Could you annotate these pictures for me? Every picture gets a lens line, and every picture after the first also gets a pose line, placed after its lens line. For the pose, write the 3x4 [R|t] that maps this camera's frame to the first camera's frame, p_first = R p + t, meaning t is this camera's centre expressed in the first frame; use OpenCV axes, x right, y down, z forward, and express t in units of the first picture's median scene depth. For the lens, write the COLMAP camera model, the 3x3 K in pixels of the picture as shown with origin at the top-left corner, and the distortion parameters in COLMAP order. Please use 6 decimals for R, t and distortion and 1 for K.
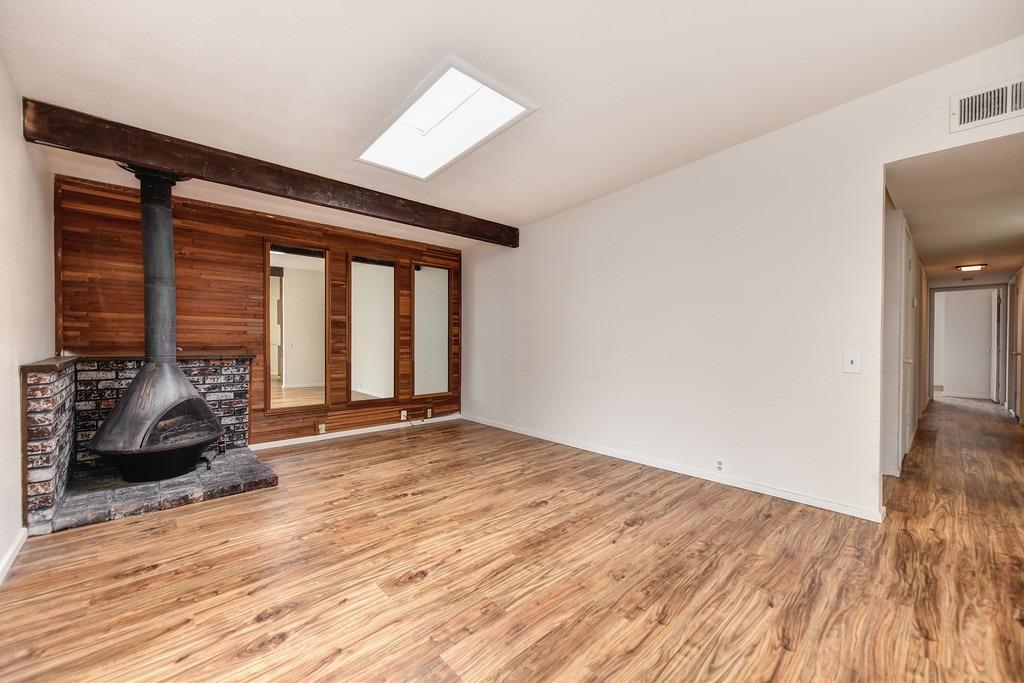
lens RADIAL K [[400.6, 0, 510.0], [0, 400.6, 344.1], [0, 0, 1]] dist [0.006442, -0.001801]
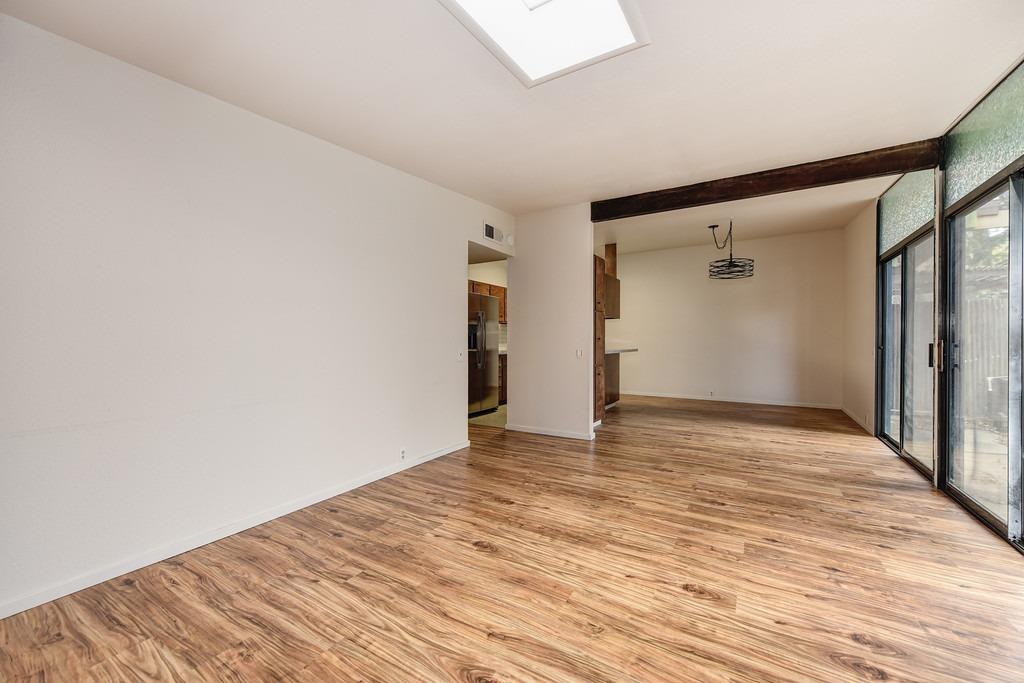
lens RADIAL K [[400.6, 0, 514.2], [0, 400.6, 343.7], [0, 0, 1]] dist [0.006442, -0.001801]
pose [[-0.277437, -0.014144, 0.960640, -0.712933], [0.006949, 0.999836, 0.016728, -0.022686], [-0.960719, 0.011317, -0.277293, 1.158772]]
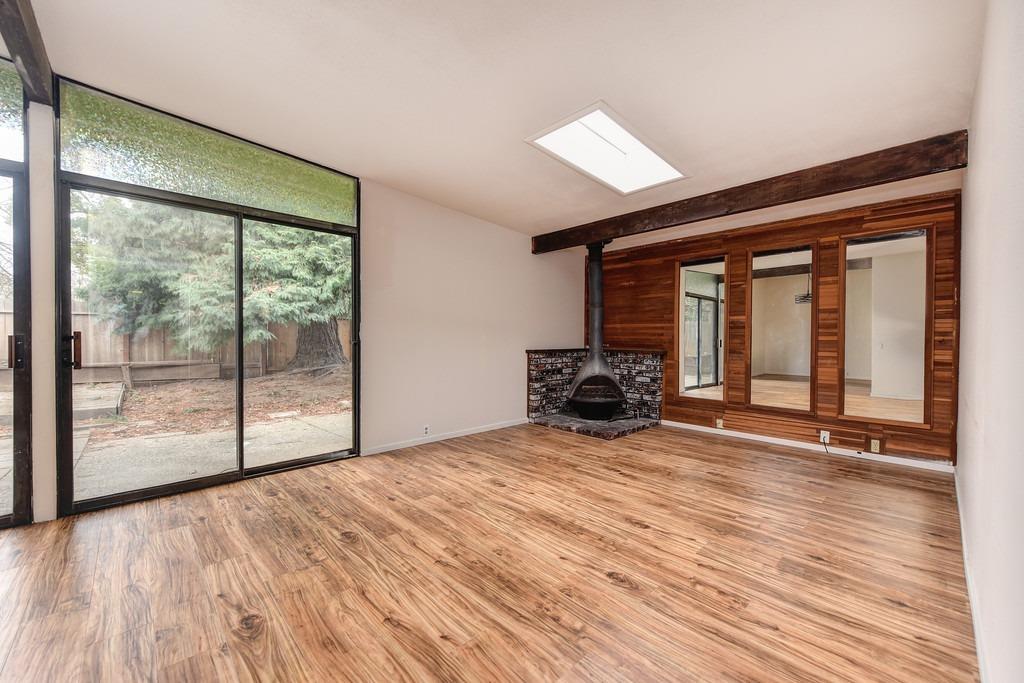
lens RADIAL K [[400.6, 0, 513.6], [0, 400.6, 343.8], [0, 0, 1]] dist [0.006442, -0.001801]
pose [[0.018146, 0.008662, -0.999798, 0.948000], [-0.015778, 0.999840, 0.008376, -0.001560], [0.999711, 0.015623, 0.018279, 0.700583]]
